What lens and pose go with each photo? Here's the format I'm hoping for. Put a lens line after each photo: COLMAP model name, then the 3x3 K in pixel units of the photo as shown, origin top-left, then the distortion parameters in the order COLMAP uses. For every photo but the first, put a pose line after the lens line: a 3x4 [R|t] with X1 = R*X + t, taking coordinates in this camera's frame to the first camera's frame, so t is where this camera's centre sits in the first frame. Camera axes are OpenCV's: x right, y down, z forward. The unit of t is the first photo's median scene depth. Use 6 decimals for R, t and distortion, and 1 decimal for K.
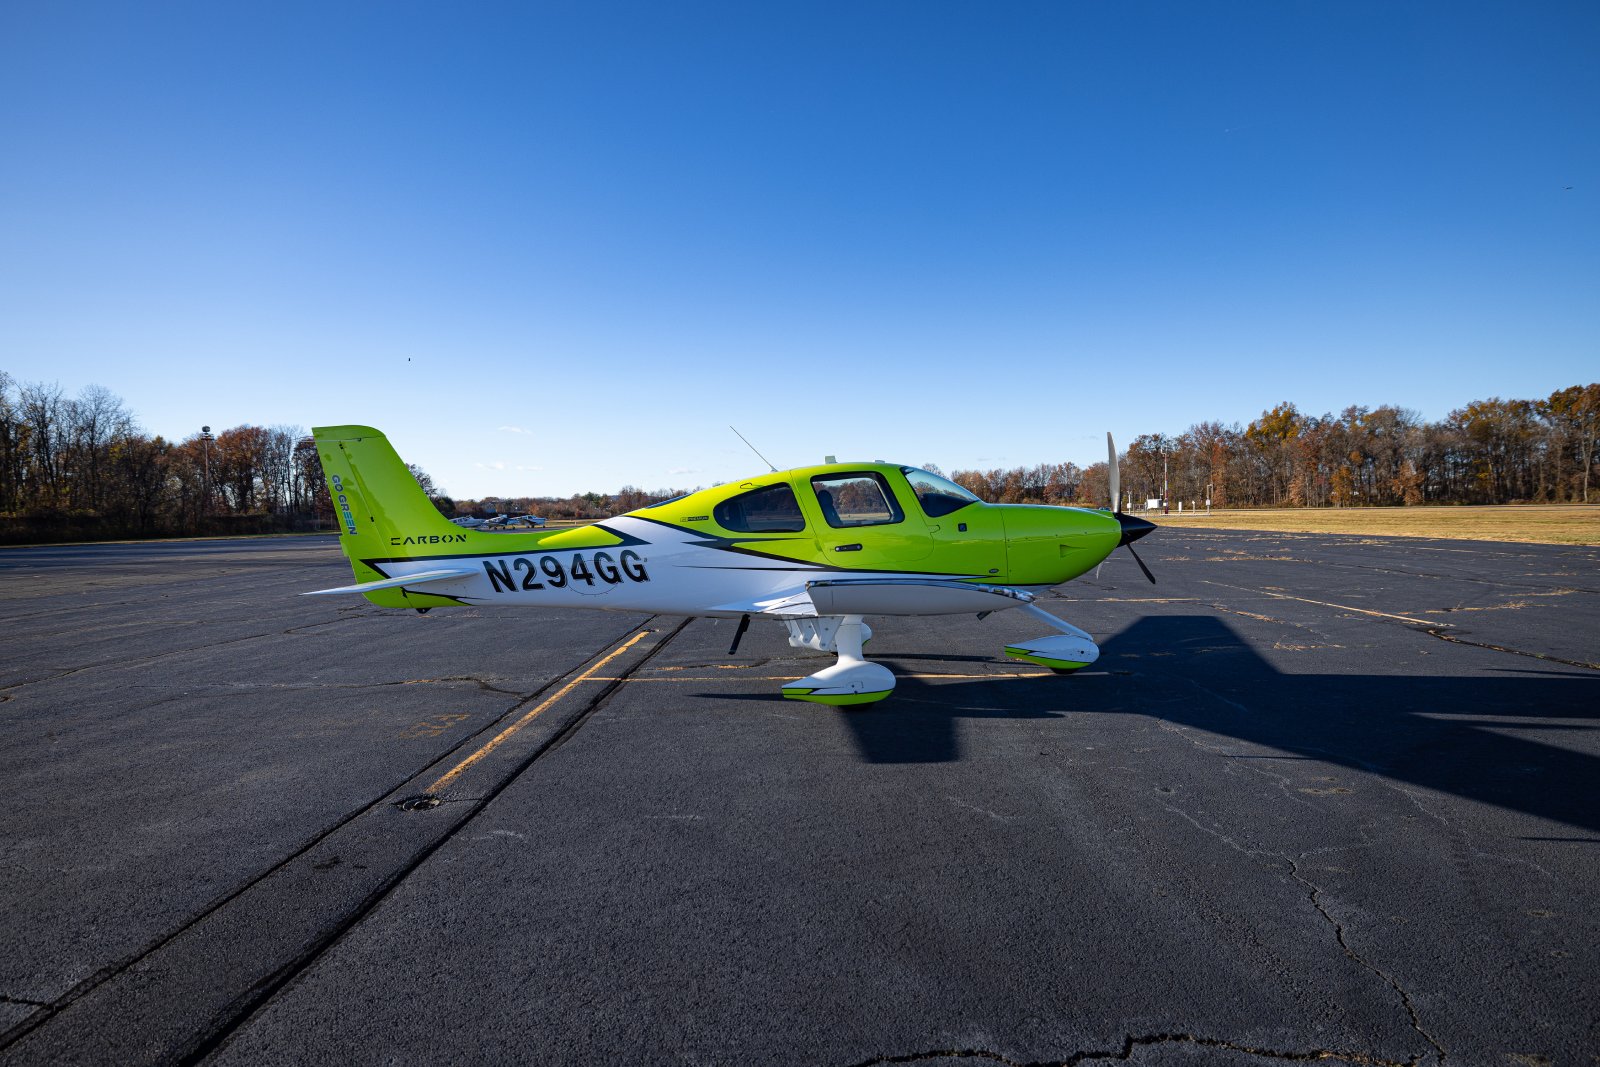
lens RADIAL K [[901.8, 0, 800.0], [0, 901.8, 533.5], [0, 0, 1]] dist [0.004102, 0.000404]
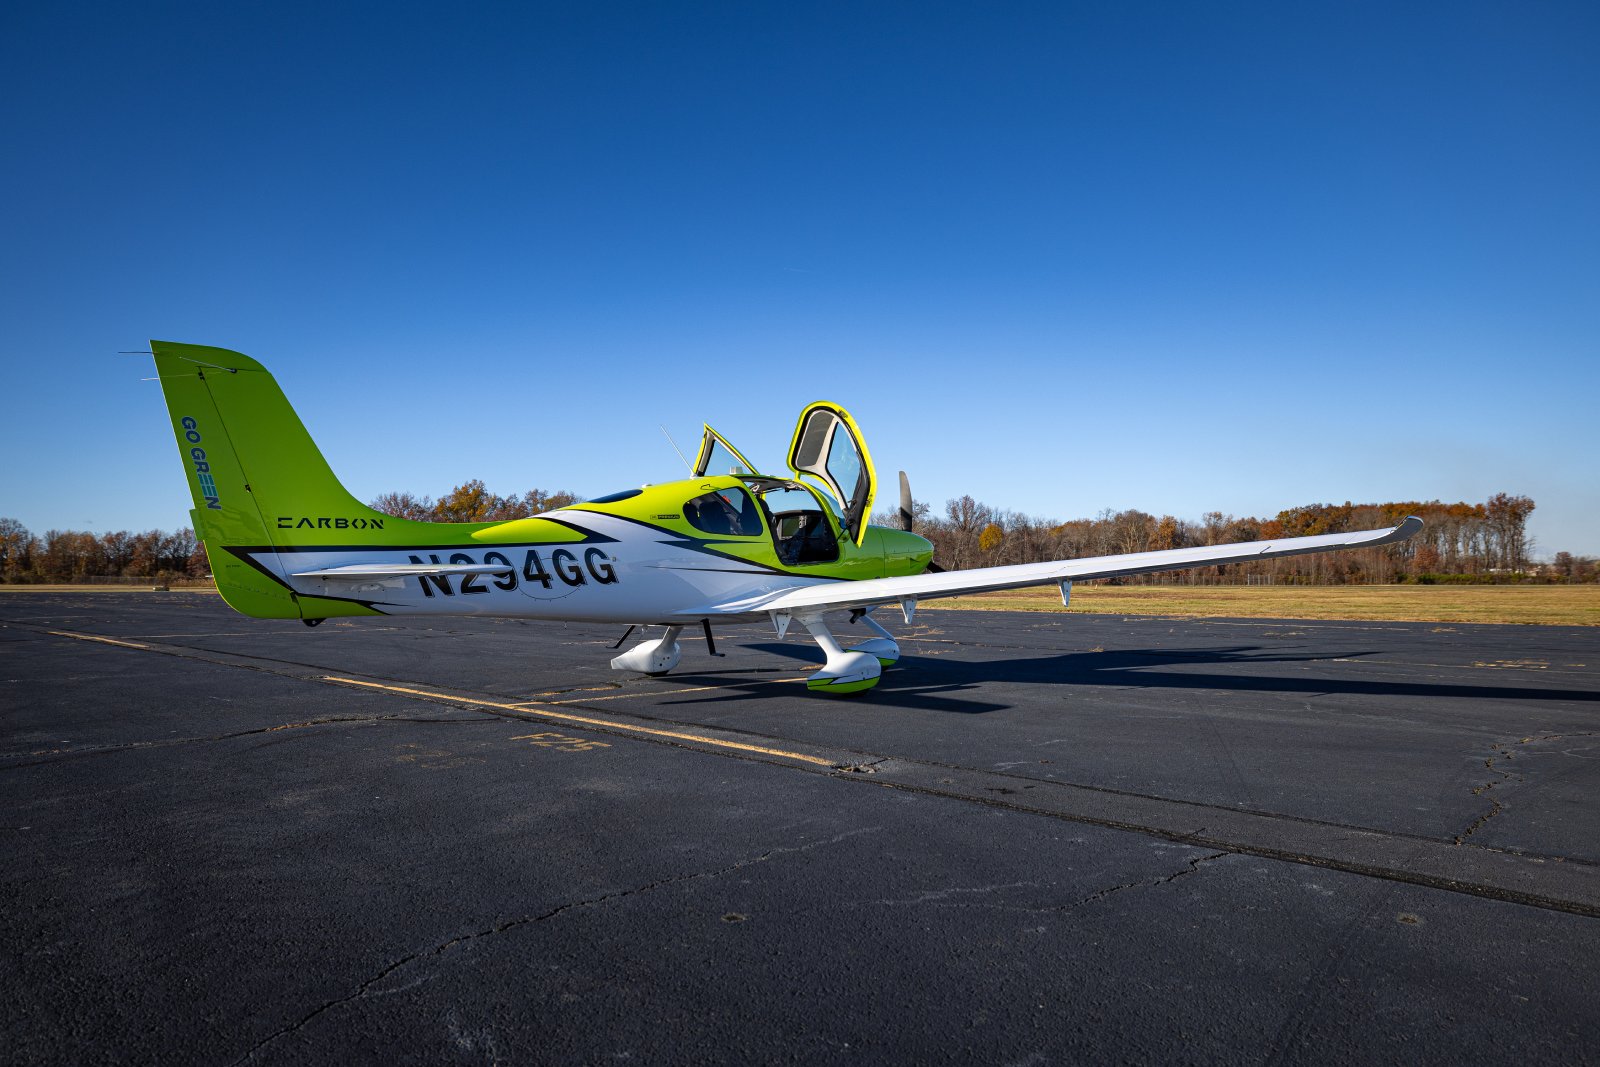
lens RADIAL K [[989.1, 0, 800.0], [0, 989.1, 533.5], [0, 0, 1]] dist [0.001123, -0.001240]
pose [[0.687337, 0.055757, 0.724195, -0.744772], [0.002446, 0.996866, -0.079072, 0.080433], [-0.726334, 0.056121, 0.685047, 0.188550]]
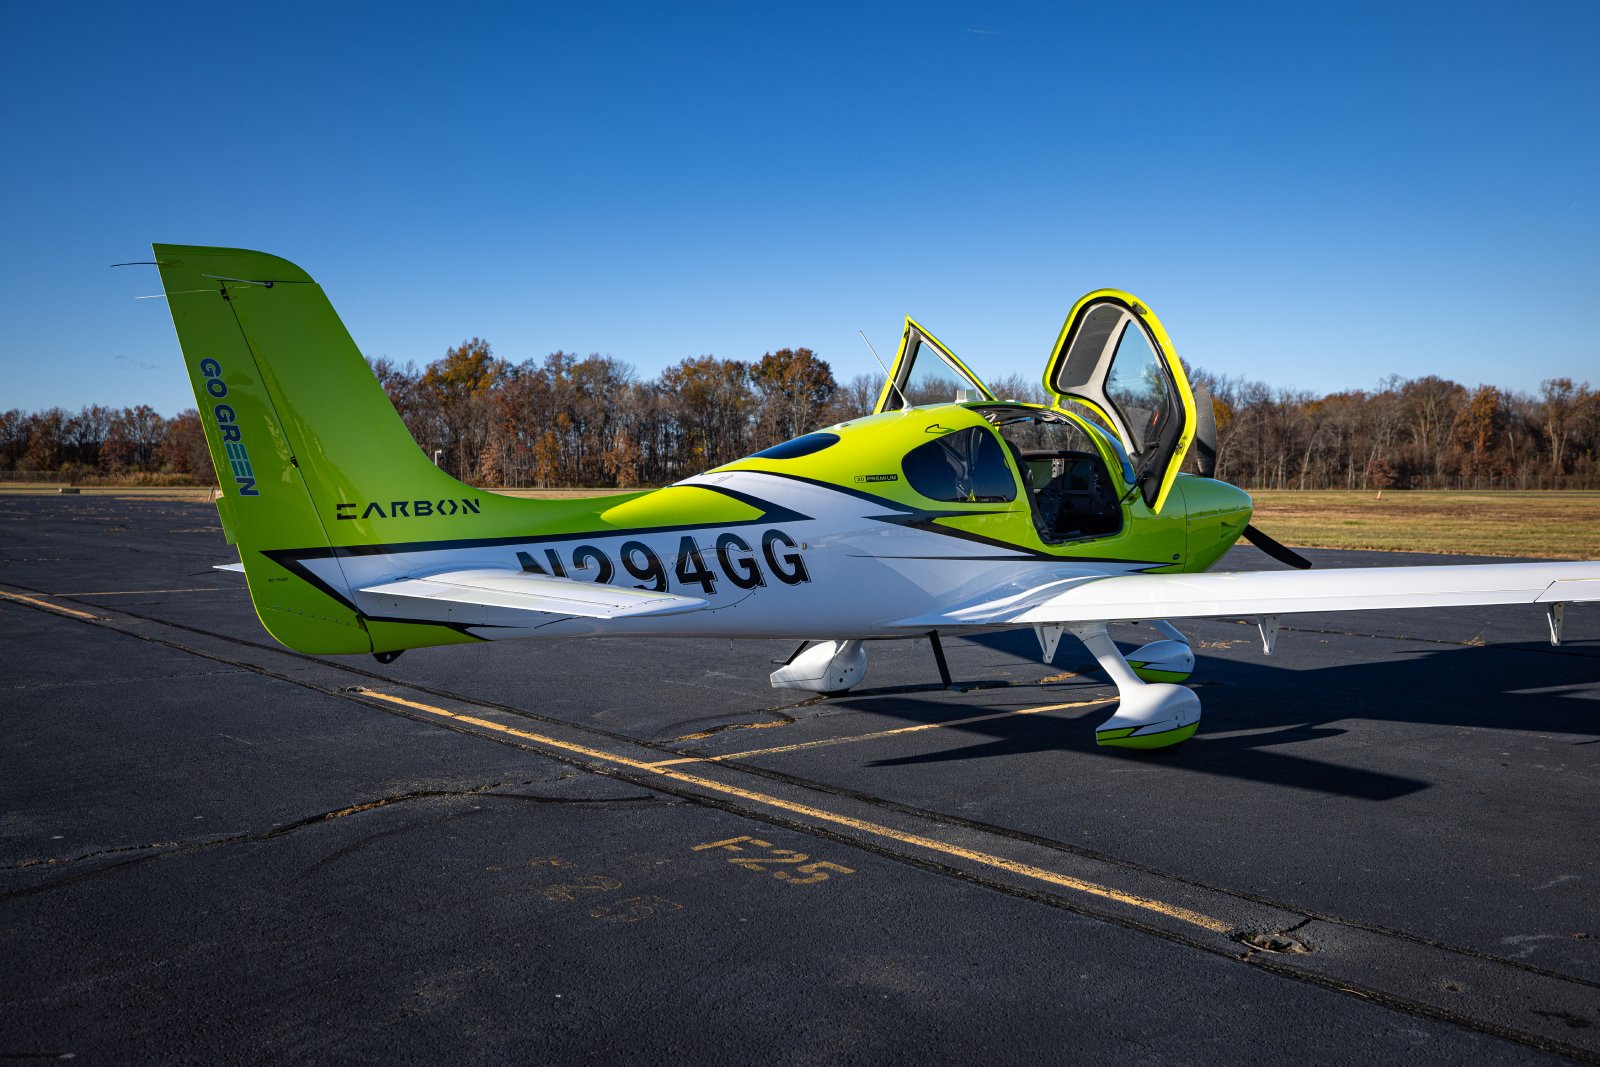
lens RADIAL K [[1411.3, 0, 786.7], [0, 1411.3, 517.3], [0, 0, 1]] dist [0.004686, 0.003583]
pose [[0.757616, 0.006530, 0.652667, -0.768716], [-0.004120, 0.999978, -0.005222, 0.014866], [-0.652687, 0.001268, 0.757627, 0.304465]]
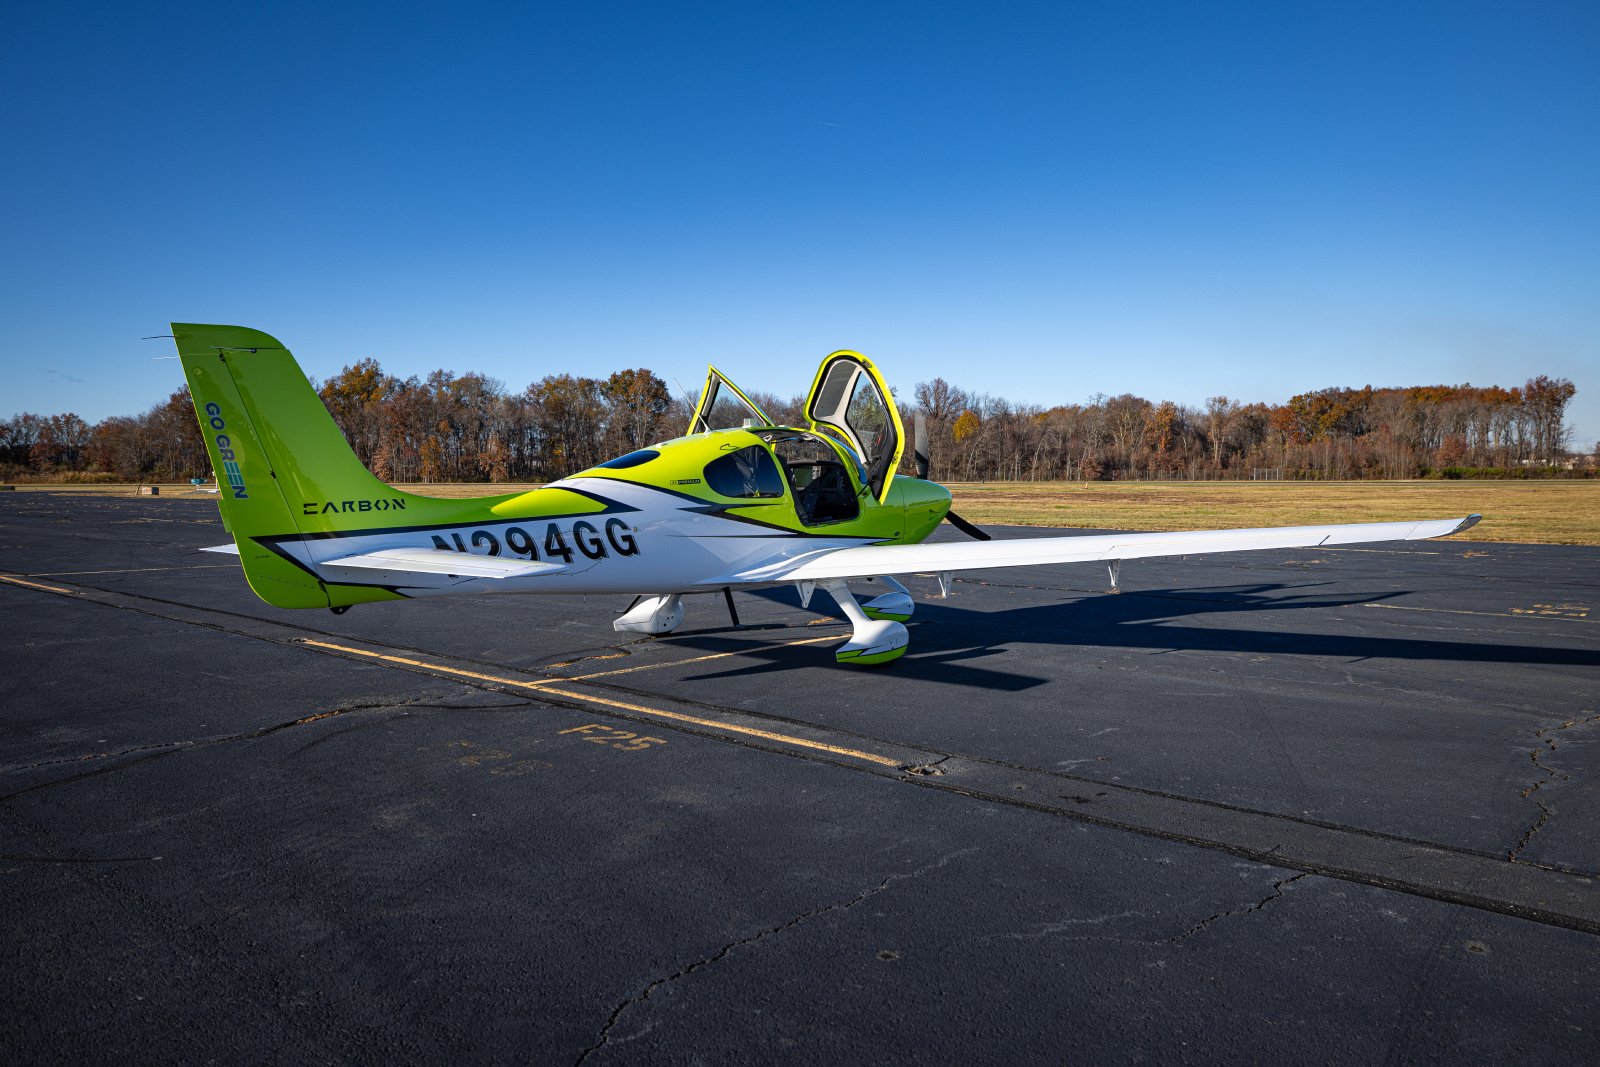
lens RADIAL K [[1134.0, 0, 784.4], [0, 1134.0, 511.1], [0, 0, 1]] dist [-0.002050, 0.003380]
pose [[0.663675, -0.003067, 0.748015, -0.861685], [0.004549, 0.999990, 0.000065, 0.012328], [-0.748007, 0.003360, 0.663682, 0.184168]]
